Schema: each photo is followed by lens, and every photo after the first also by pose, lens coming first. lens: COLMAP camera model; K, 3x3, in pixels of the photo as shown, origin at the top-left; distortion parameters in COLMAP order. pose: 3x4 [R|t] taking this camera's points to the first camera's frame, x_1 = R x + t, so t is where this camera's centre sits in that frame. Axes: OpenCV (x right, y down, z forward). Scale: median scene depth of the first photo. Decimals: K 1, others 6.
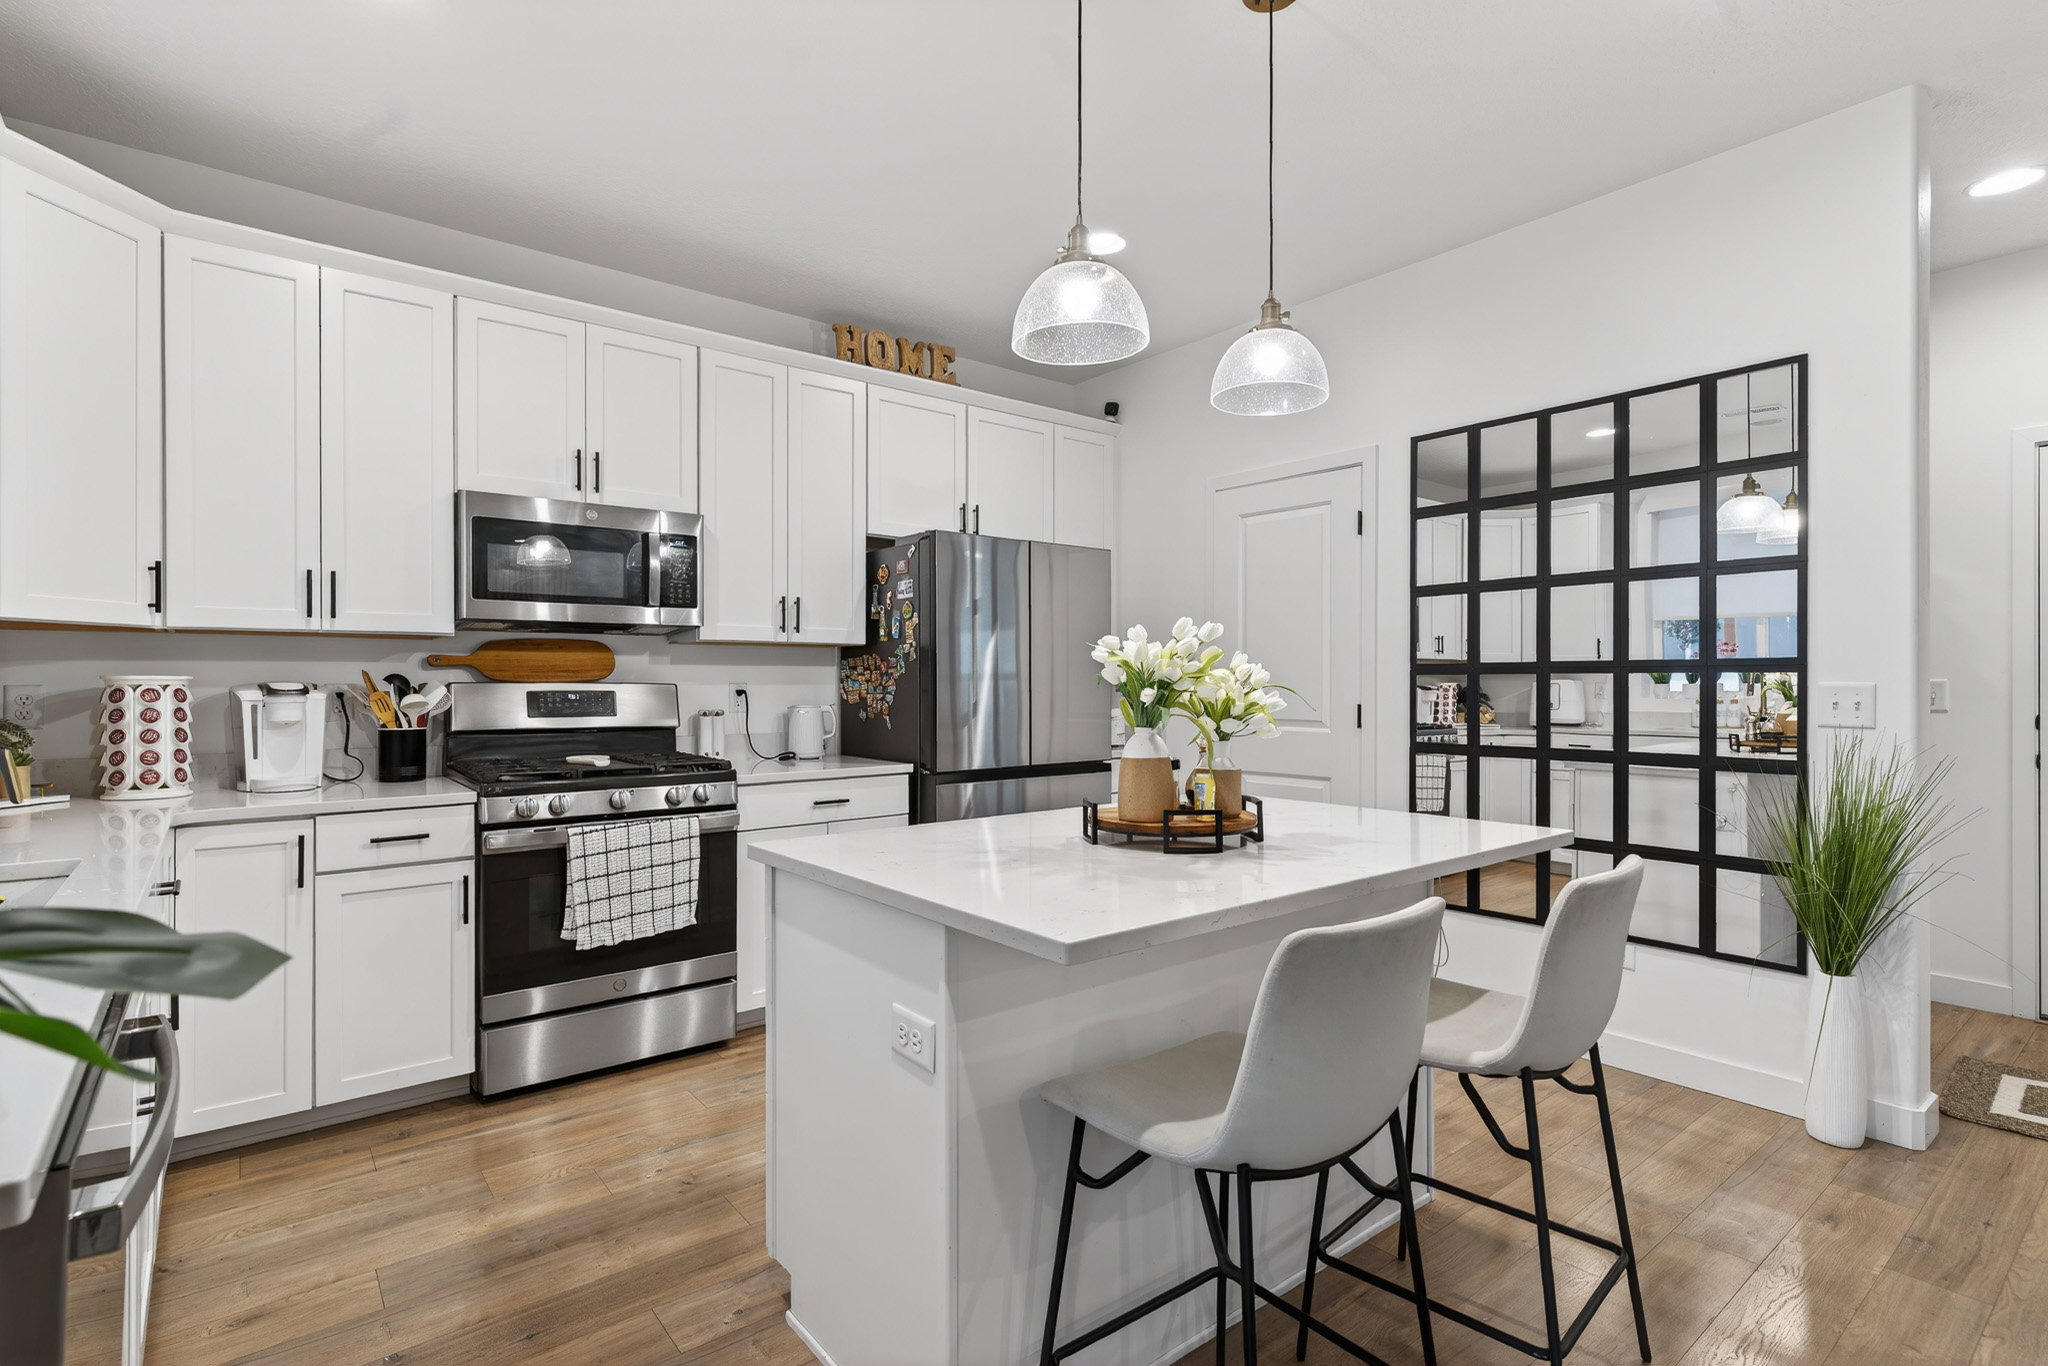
lens RADIAL K [[986.3, 0, 1030.3], [0, 986.3, 680.8], [0, 0, 1]] dist [0.000085, 0.000864]
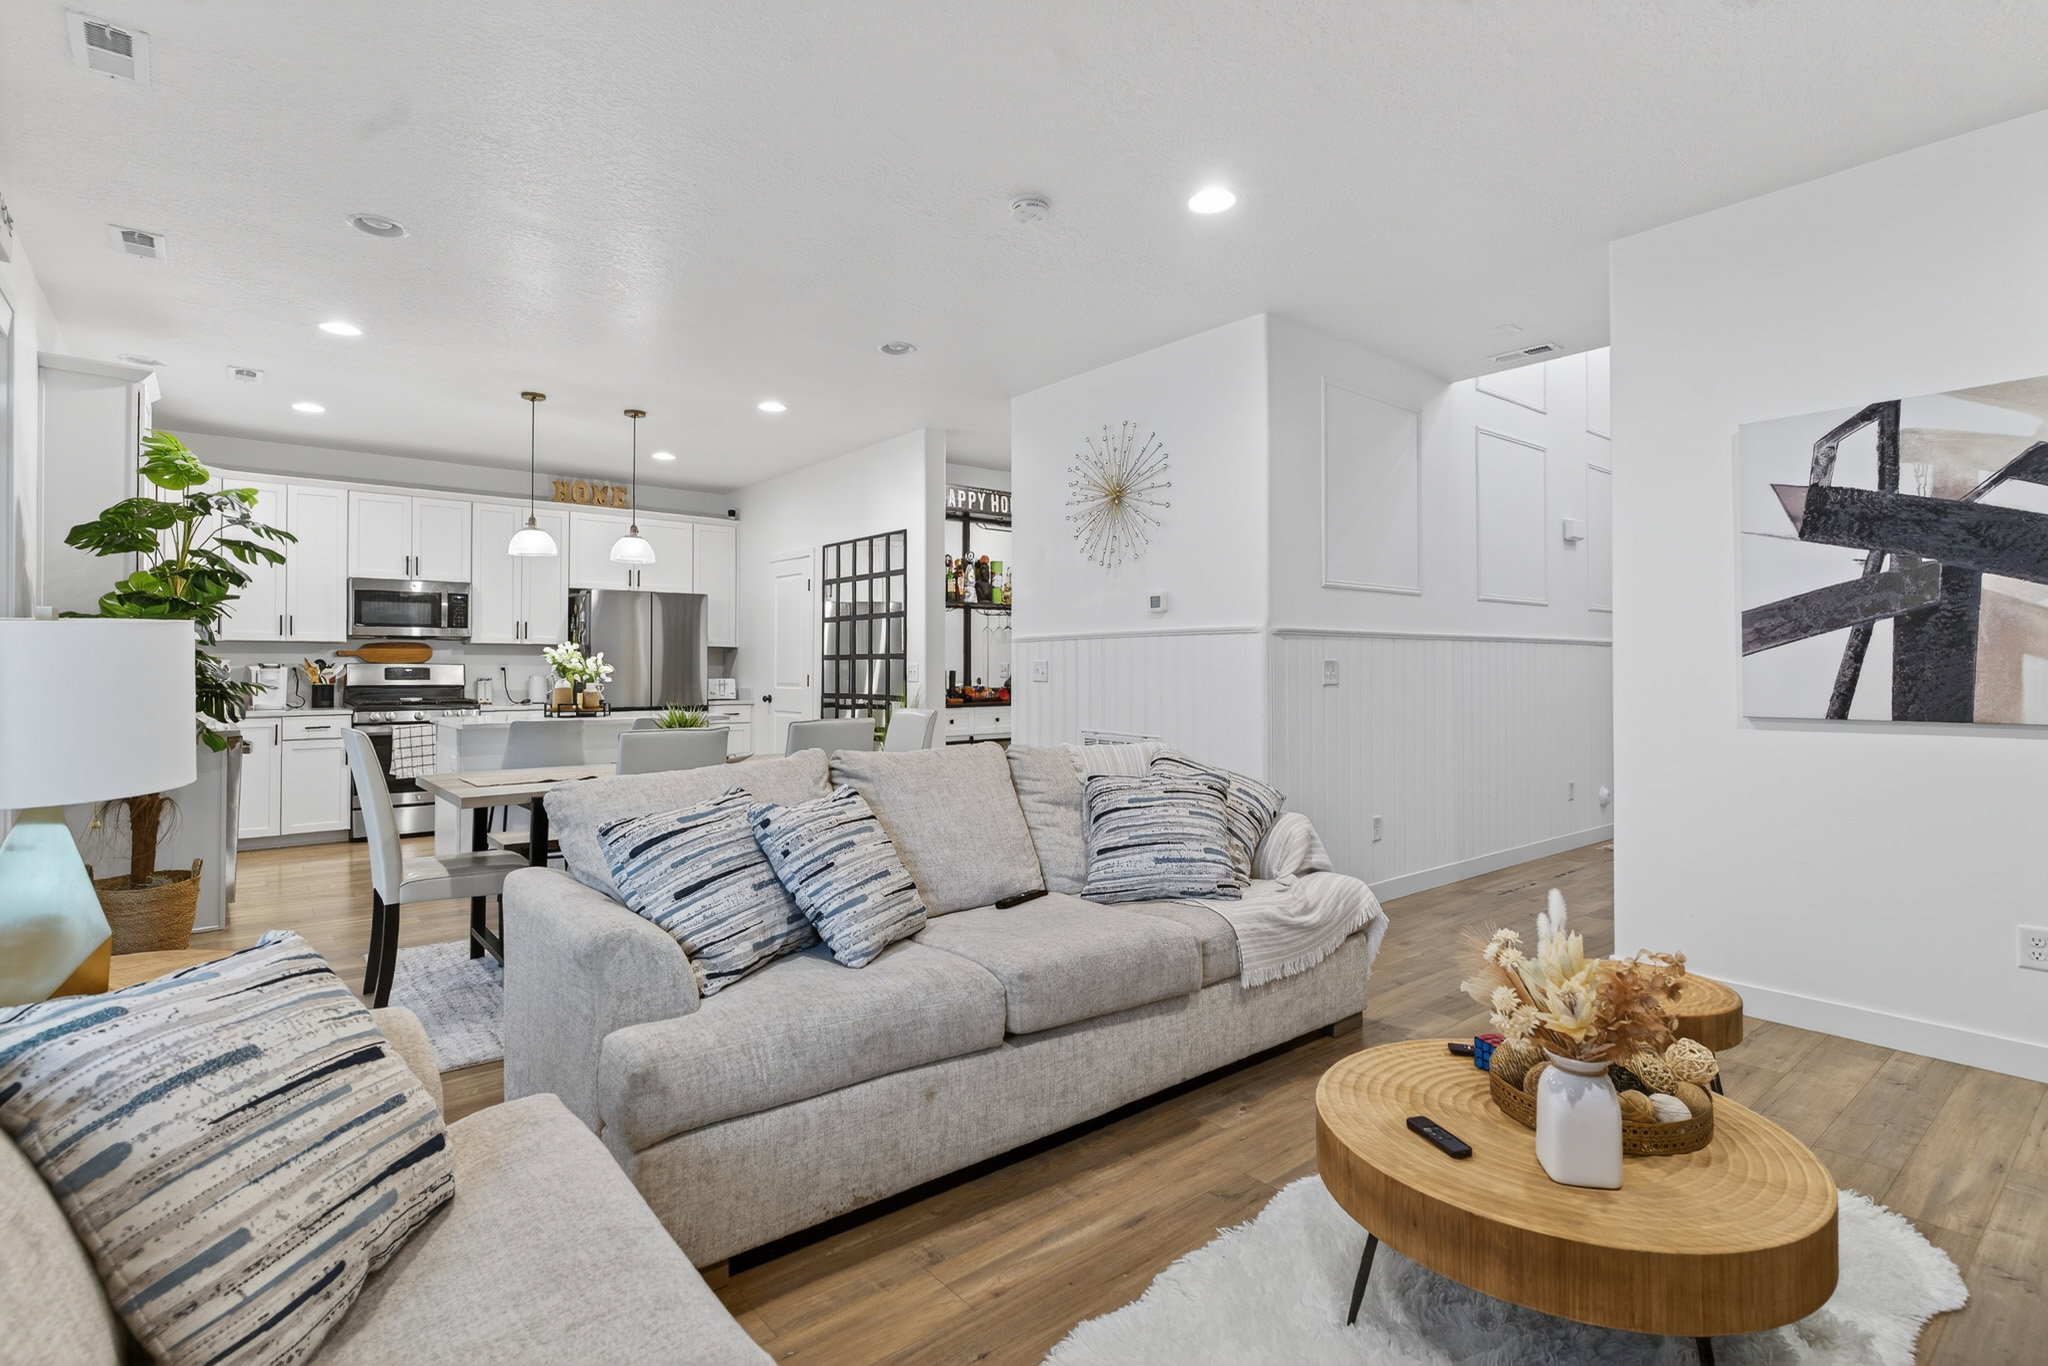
lens RADIAL K [[986.3, 0, 1024.5], [0, 986.3, 654.0], [0, 0, 1]] dist [0.000085, 0.000864]
pose [[0.999822, 0.002921, 0.018654, 0.856104], [-0.002703, 0.999928, -0.011709, 0.002490], [-0.018687, 0.011657, 0.999757, -1.187819]]
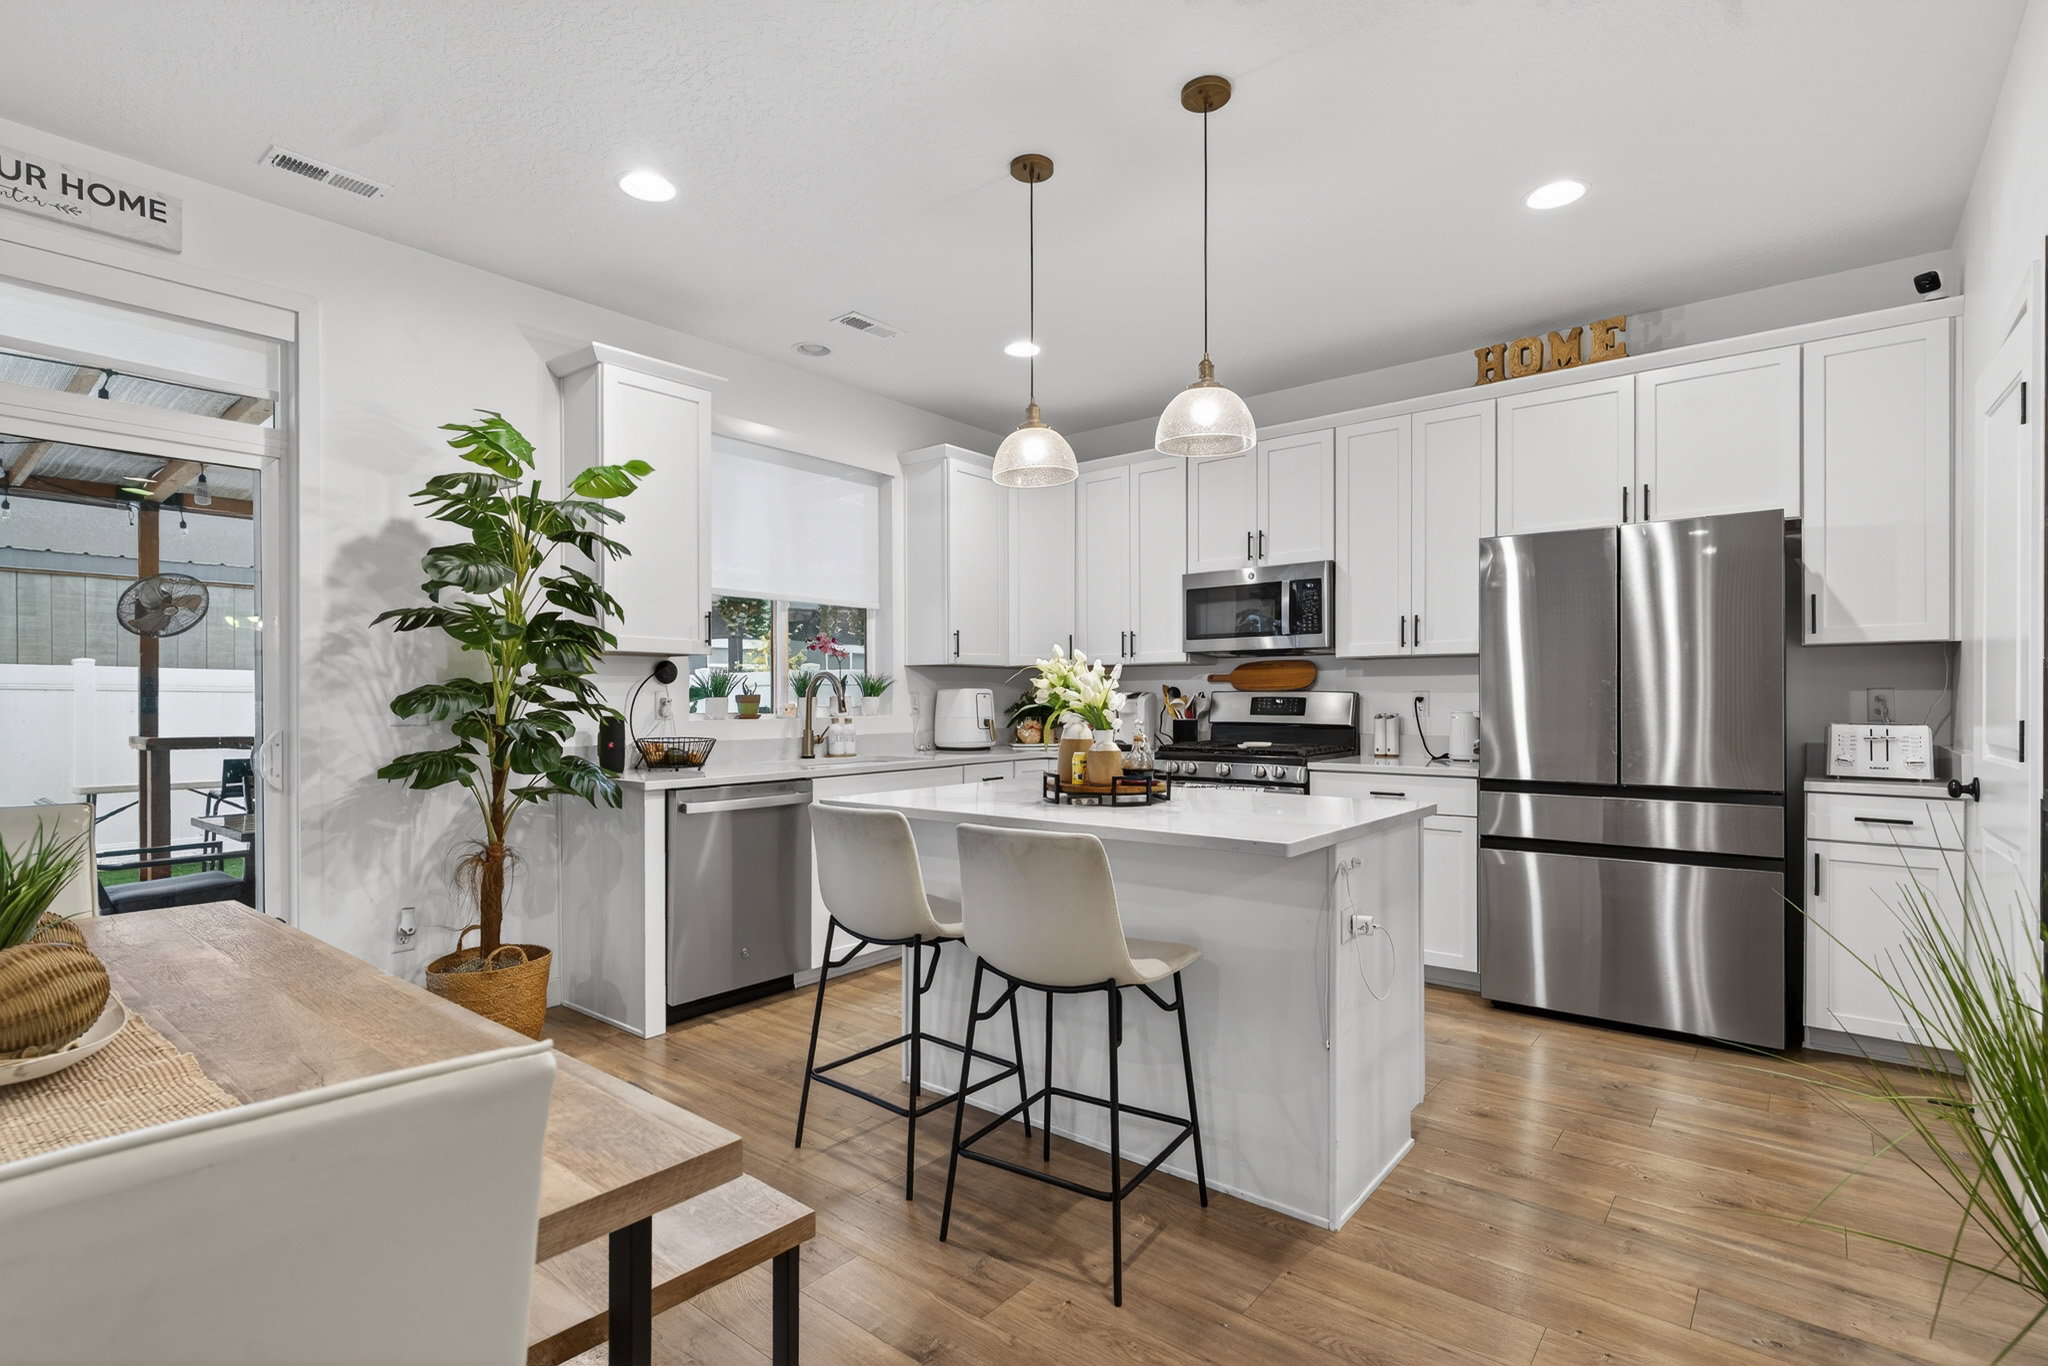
lens RADIAL K [[986.3, 0, 1022.8], [0, 986.3, 694.2], [0, 0, 1]] dist [0.000085, 0.000864]
pose [[0.202100, -0.004494, -0.979355, 0.904582], [0.002103, 0.999989, -0.004155, 0.011715], [0.979363, -0.001220, 0.202107, 0.374695]]
